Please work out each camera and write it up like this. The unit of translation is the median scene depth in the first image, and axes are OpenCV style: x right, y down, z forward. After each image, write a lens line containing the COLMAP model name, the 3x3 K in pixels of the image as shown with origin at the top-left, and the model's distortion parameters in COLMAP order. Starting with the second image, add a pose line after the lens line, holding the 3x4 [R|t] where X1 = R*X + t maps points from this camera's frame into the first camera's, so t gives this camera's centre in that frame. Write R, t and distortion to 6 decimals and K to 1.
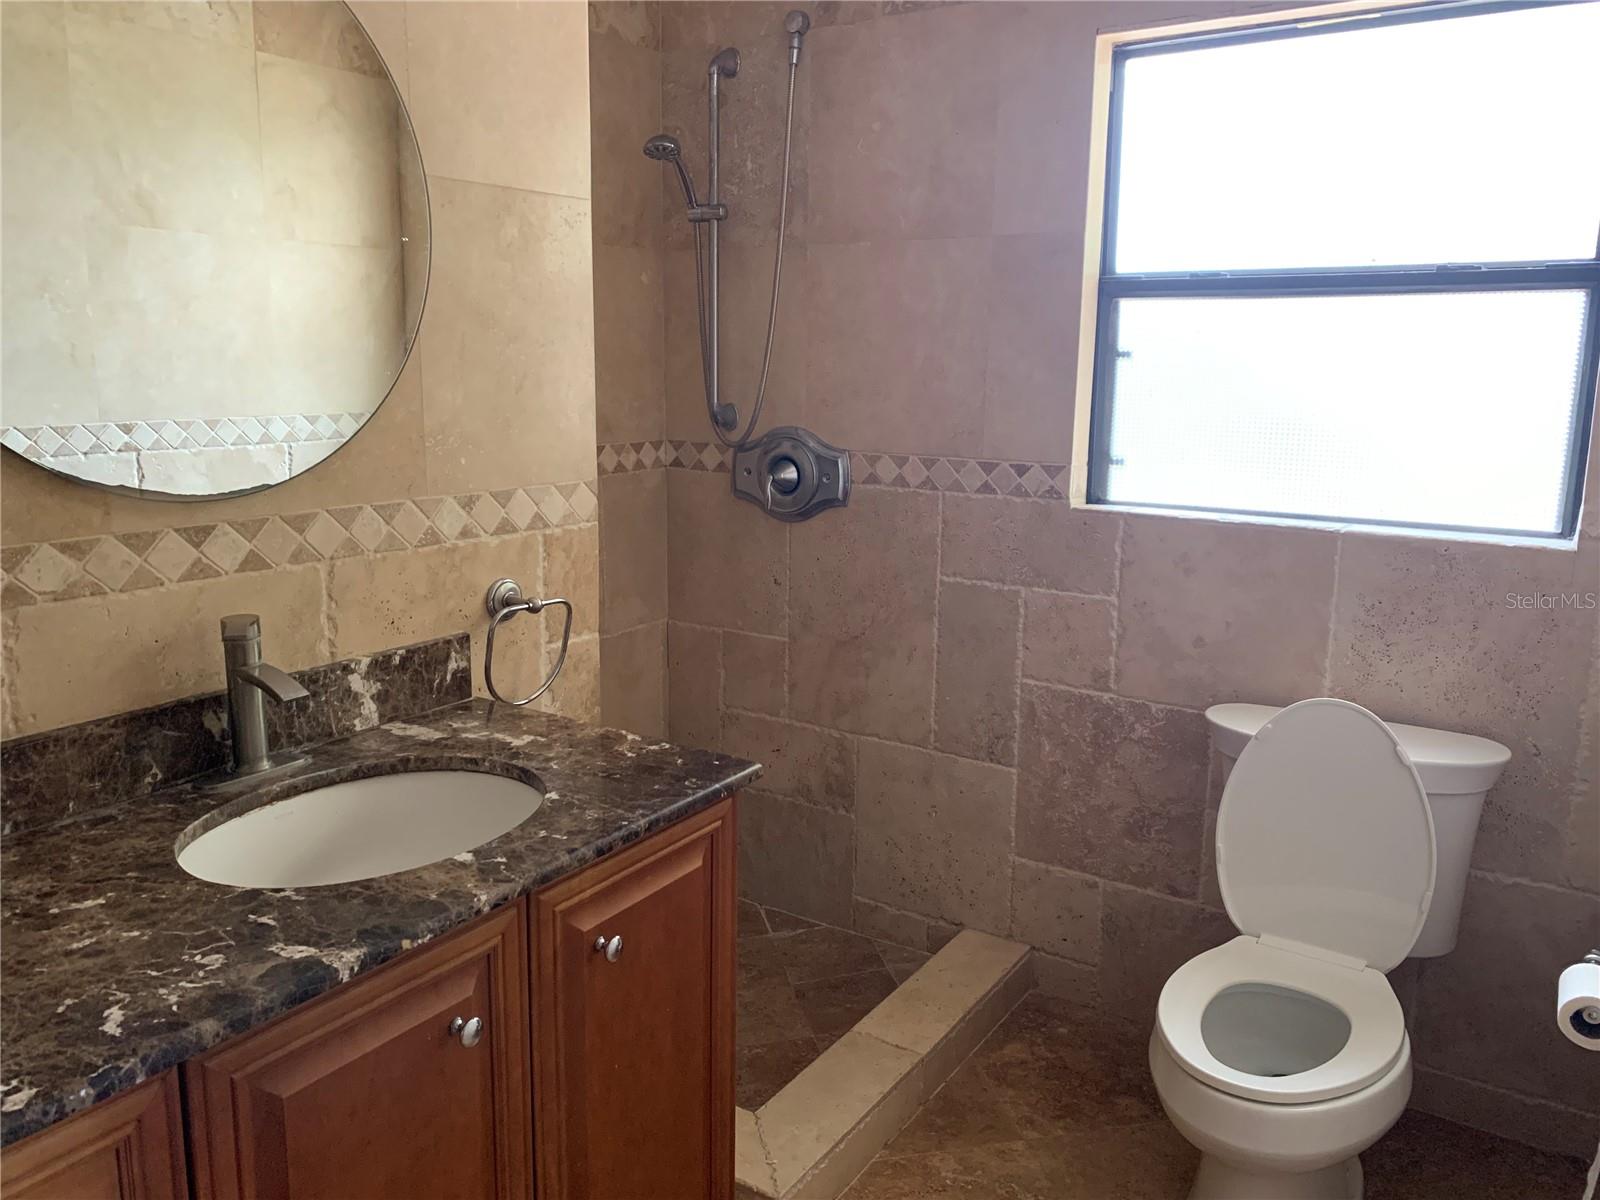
lens RADIAL K [[1237.1, 0, 799.1], [0, 1237.1, 600.7], [0, 0, 1]] dist [0.006280, -0.024435]
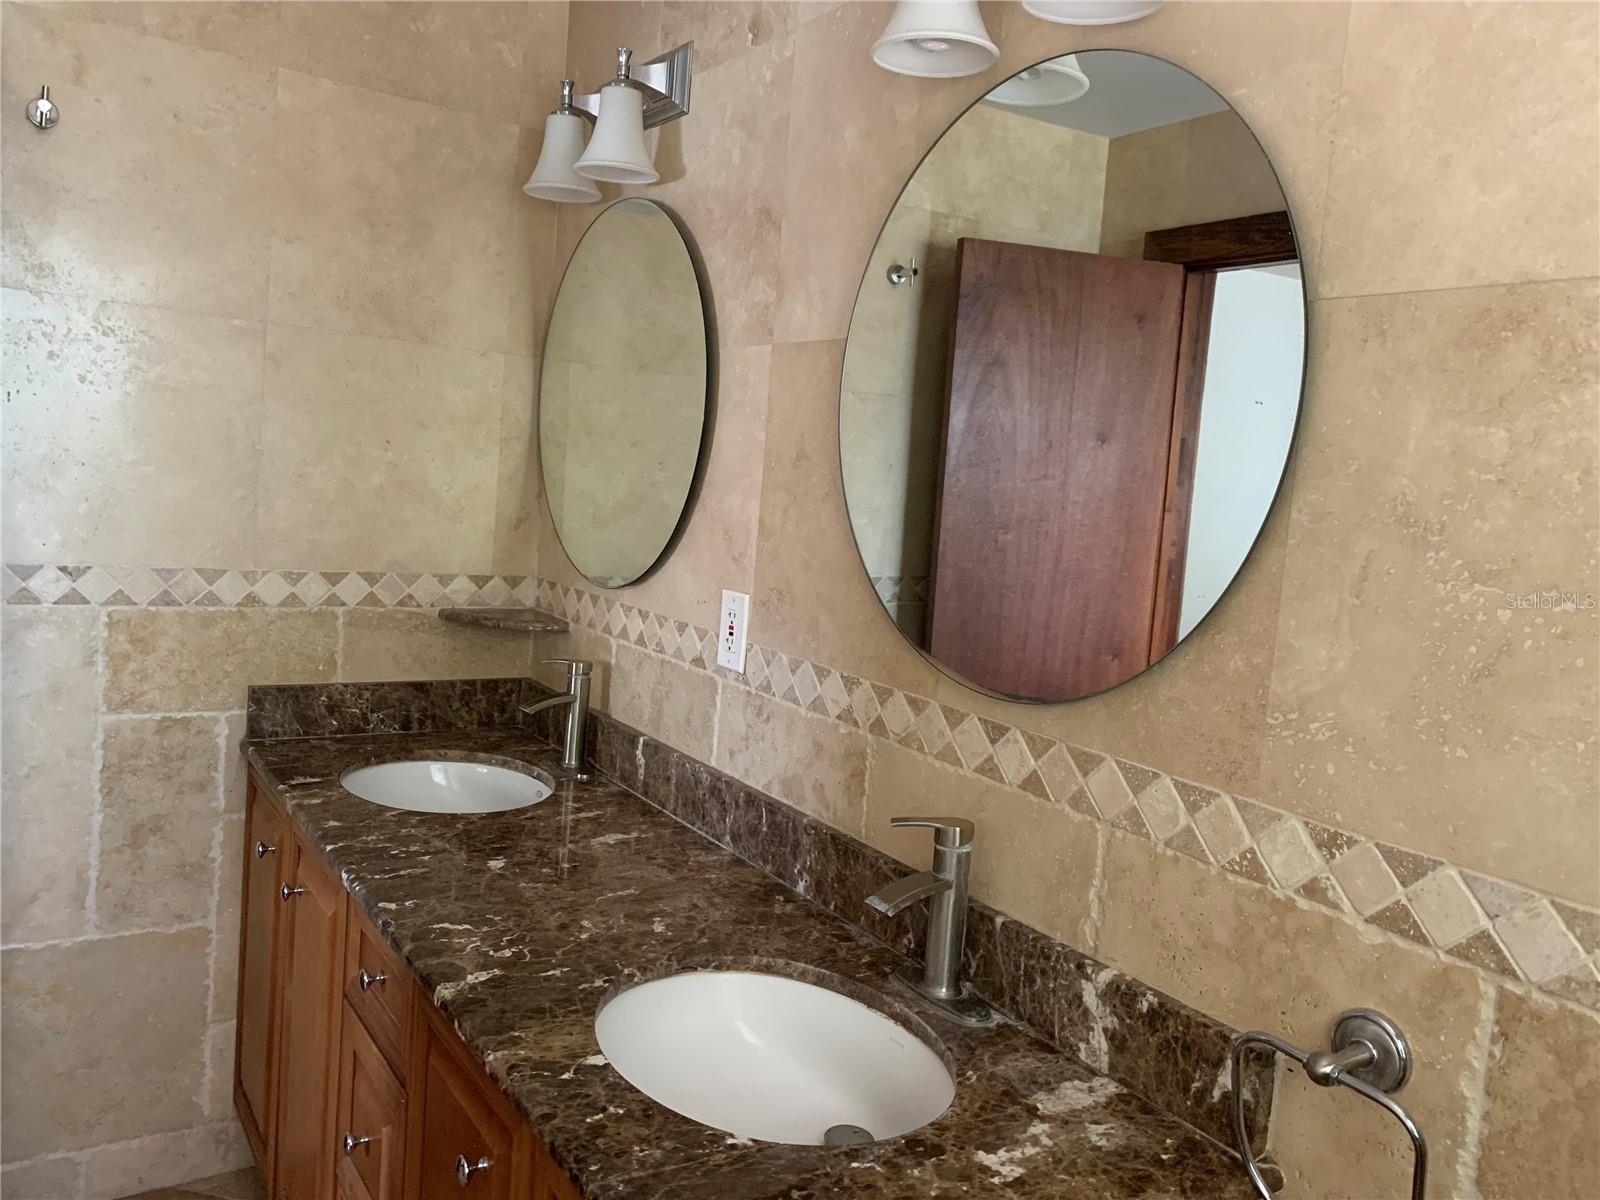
lens RADIAL K [[1237.1, 0, 801.2], [0, 1237.1, 588.9], [0, 0, 1]] dist [0.006280, -0.024435]
pose [[-0.387659, 0.042440, -0.920825, 0.376849], [-0.271407, 0.949404, 0.158017, -0.233596], [0.880942, 0.311176, -0.356526, 1.040519]]
